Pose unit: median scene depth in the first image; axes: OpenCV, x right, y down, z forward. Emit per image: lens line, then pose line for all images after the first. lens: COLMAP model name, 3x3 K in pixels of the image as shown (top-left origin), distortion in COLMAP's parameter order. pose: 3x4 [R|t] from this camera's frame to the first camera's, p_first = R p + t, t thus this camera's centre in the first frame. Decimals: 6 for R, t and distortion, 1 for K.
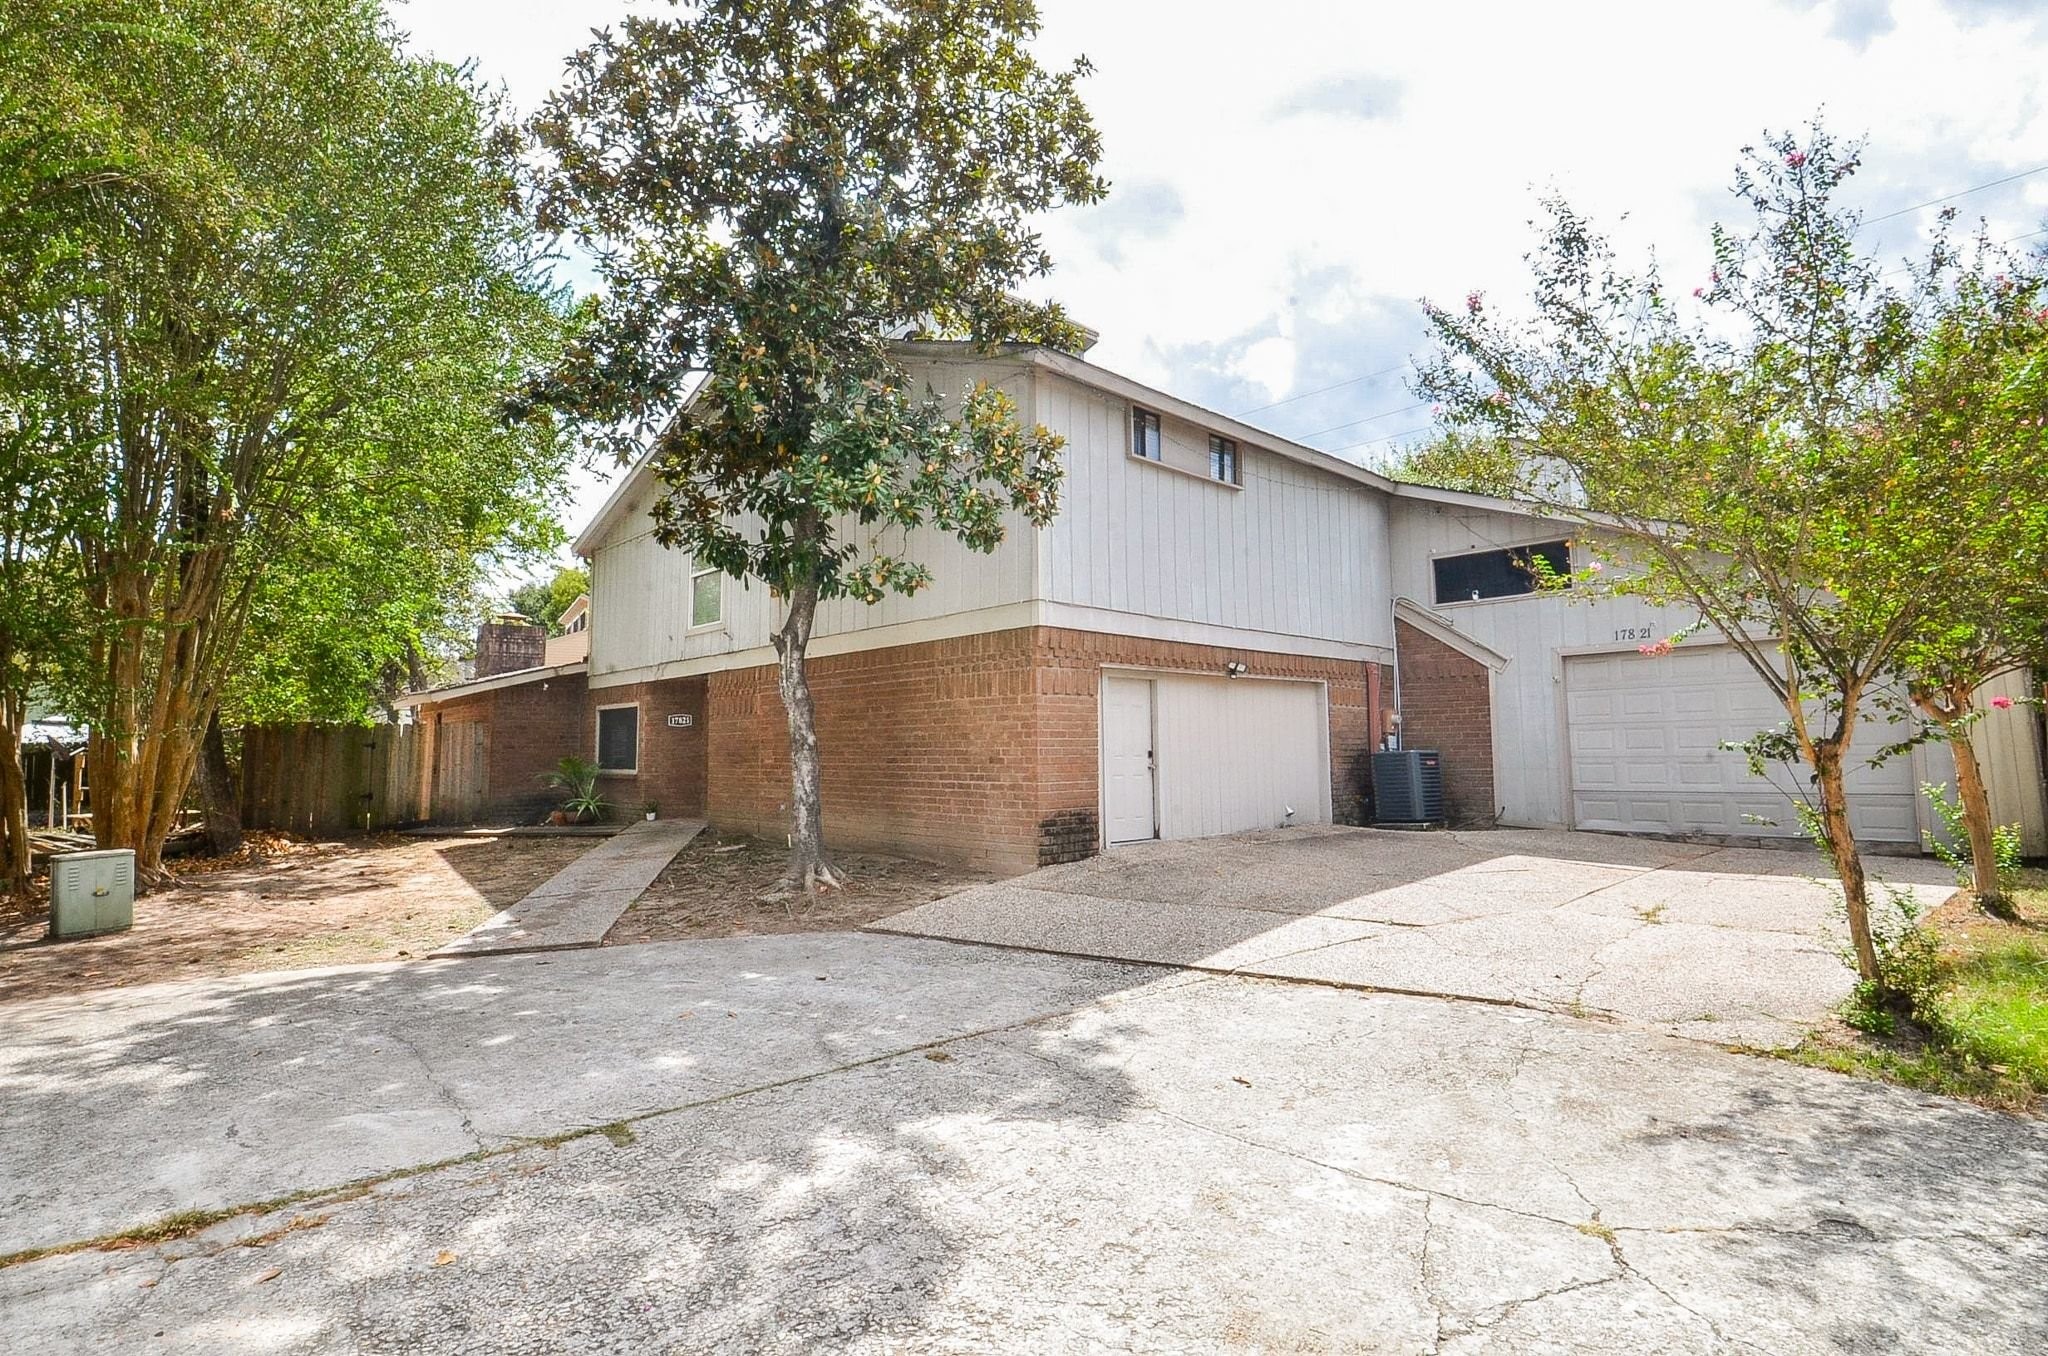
lens RADIAL K [[951.1, 0, 987.7], [0, 951.1, 668.4], [0, 0, 1]] dist [-0.000405, 0.000469]
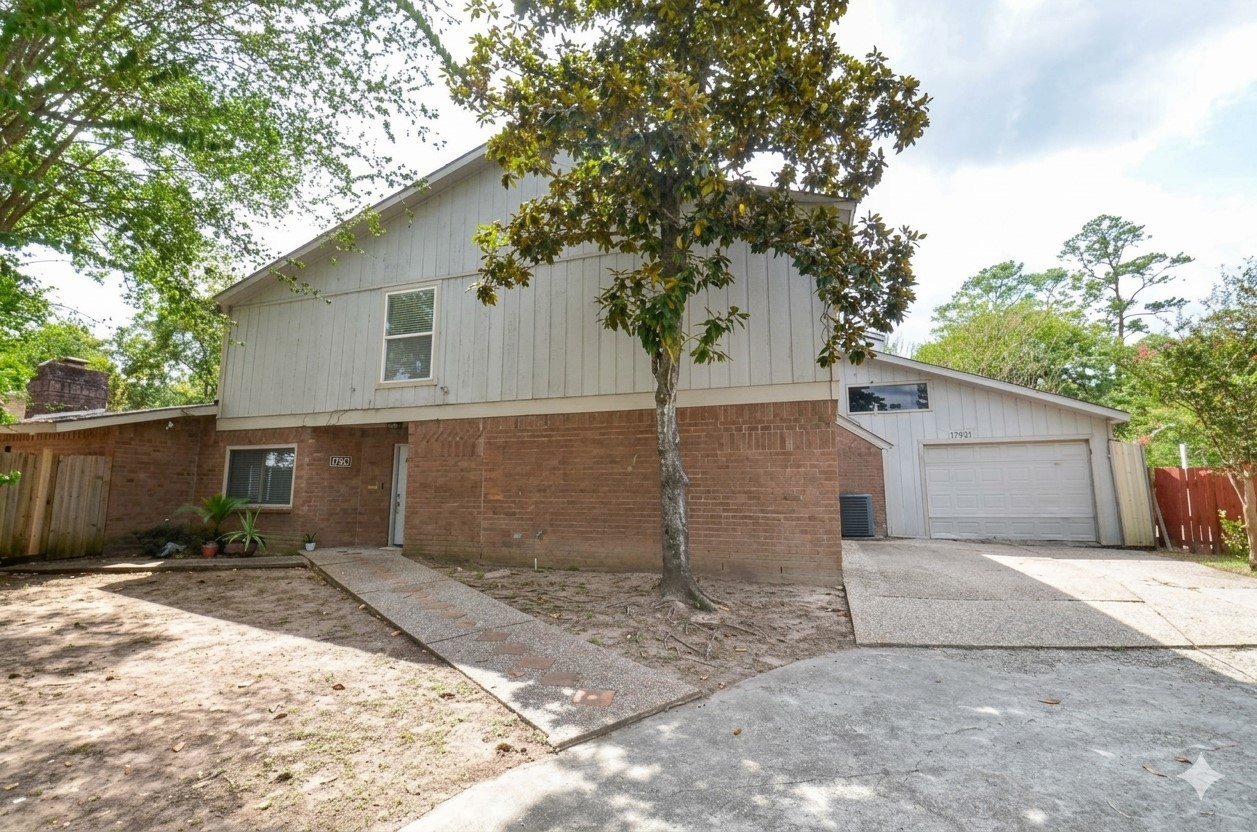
lens RADIAL K [[554.9, 0, 628.5], [0, 554.9, 416.0], [0, 0, 1]] dist [-0.018351, -0.000262]
pose [[0.889099, 0.076166, 0.451333, -0.390789], [-0.050912, 0.996395, -0.067858, 0.033408], [-0.454874, 0.037354, 0.889772, 0.295880]]
